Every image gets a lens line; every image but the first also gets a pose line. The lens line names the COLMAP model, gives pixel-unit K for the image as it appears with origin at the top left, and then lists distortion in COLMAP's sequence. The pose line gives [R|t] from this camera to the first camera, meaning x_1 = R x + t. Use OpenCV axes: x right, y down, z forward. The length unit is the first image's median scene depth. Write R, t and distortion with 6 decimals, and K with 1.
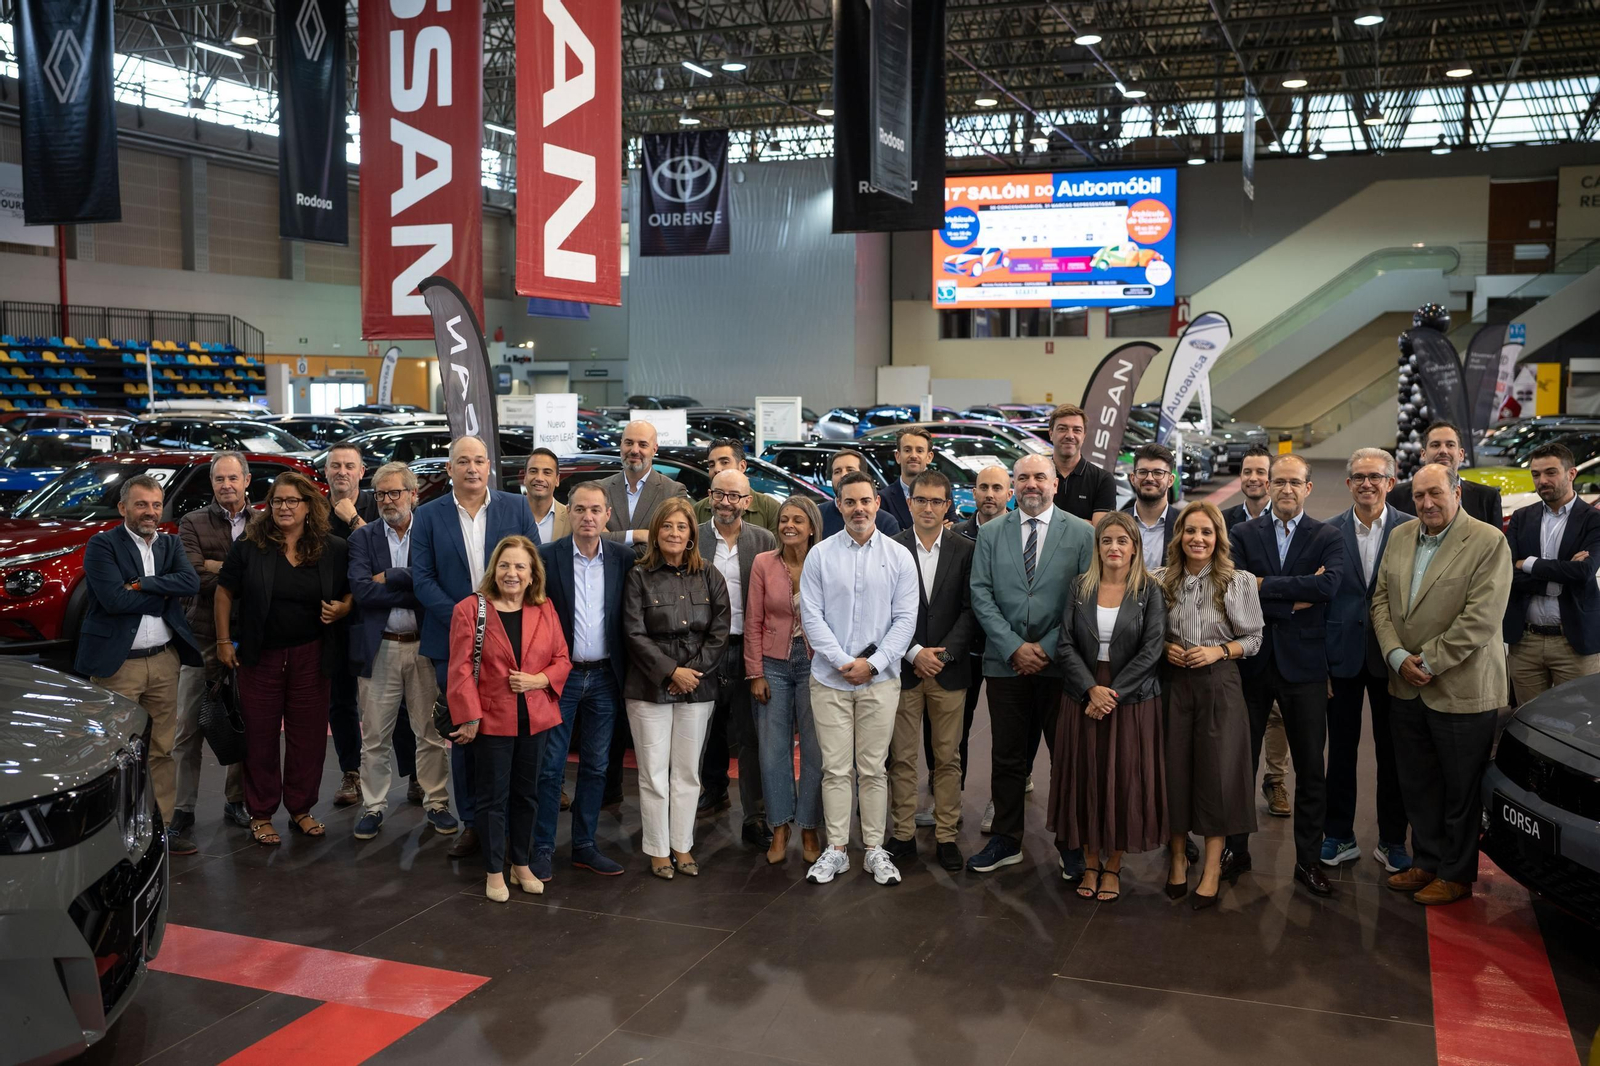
lens RADIAL K [[1515.7, 0, 792.8], [0, 1515.7, 505.5], [0, 0, 1]] dist [-0.031418, 0.000000]
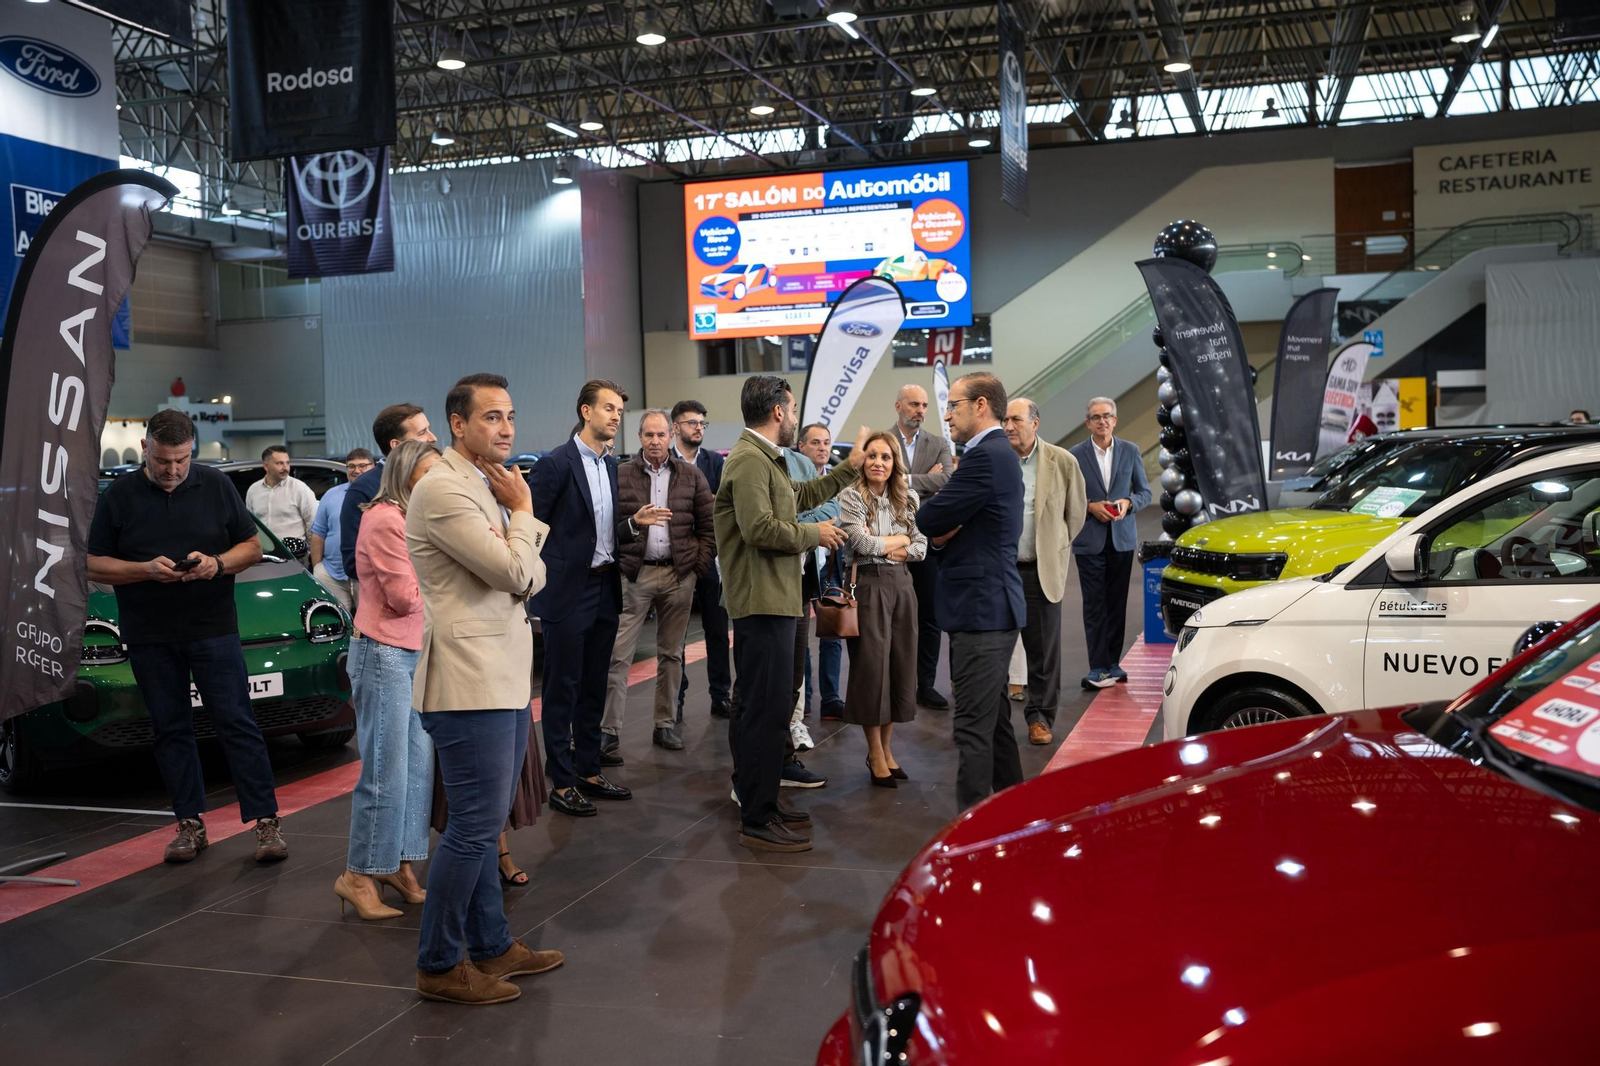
lens RADIAL K [[1515.7, 0, 797.8], [0, 1515.7, 530.5], [0, 0, 1]] dist [-0.031418, 0.000000]
pose [[0.996818, -0.037430, 0.070370, 0.095910], [0.039100, 0.998982, -0.022503, -0.004592], [-0.069456, 0.025183, 0.997267, 0.182353]]
